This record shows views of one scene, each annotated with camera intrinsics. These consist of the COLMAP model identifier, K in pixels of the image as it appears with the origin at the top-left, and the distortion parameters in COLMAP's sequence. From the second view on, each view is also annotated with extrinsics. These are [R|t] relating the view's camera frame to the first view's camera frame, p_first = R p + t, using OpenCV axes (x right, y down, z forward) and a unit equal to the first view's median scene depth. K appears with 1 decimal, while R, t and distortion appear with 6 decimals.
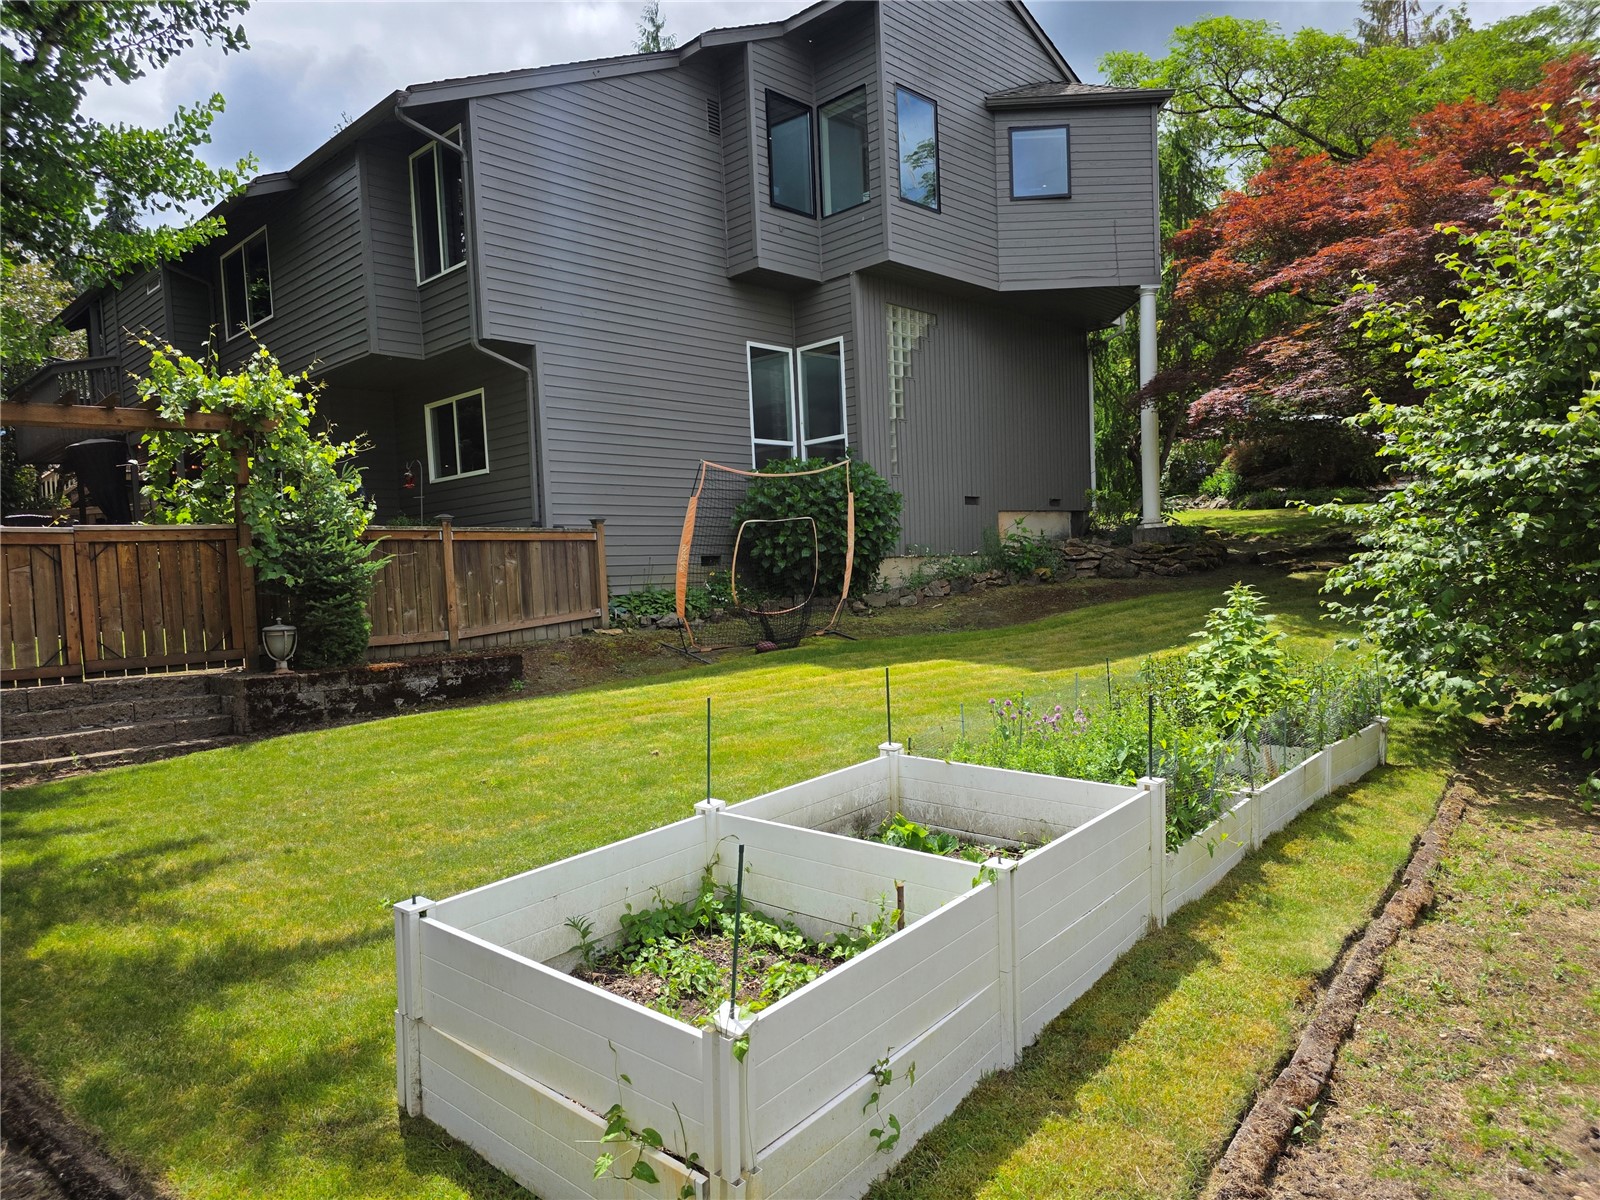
lens RADIAL K [[1034.5, 0, 800.0], [0, 1034.5, 600.0], [0, 0, 1]] dist [0.070042, -0.077783]
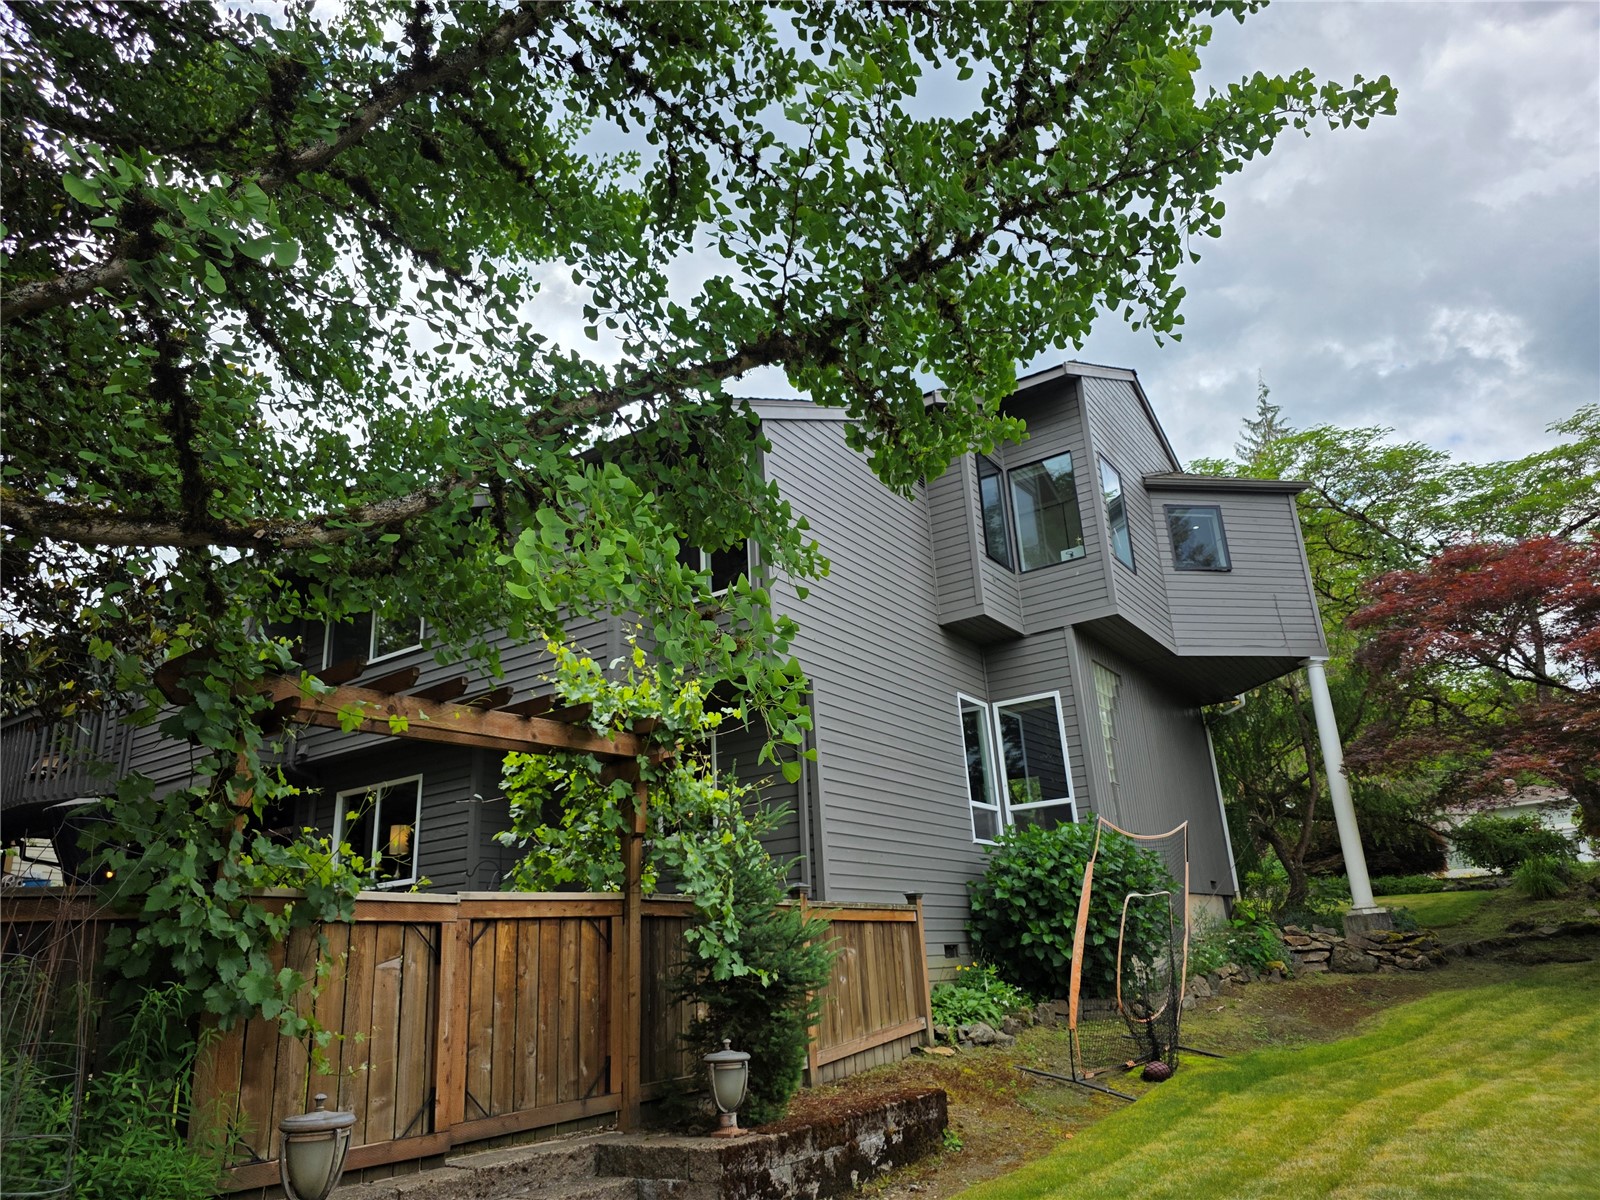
lens RADIAL K [[1034.5, 0, 800.0], [0, 1034.5, 600.0], [0, 0, 1]] dist [0.070042, -0.077783]
pose [[0.984252, 0.050472, 0.169414, -0.425650], [0.014337, 0.932424, -0.361081, -0.001755], [-0.176190, 0.357823, 0.917017, 0.214704]]
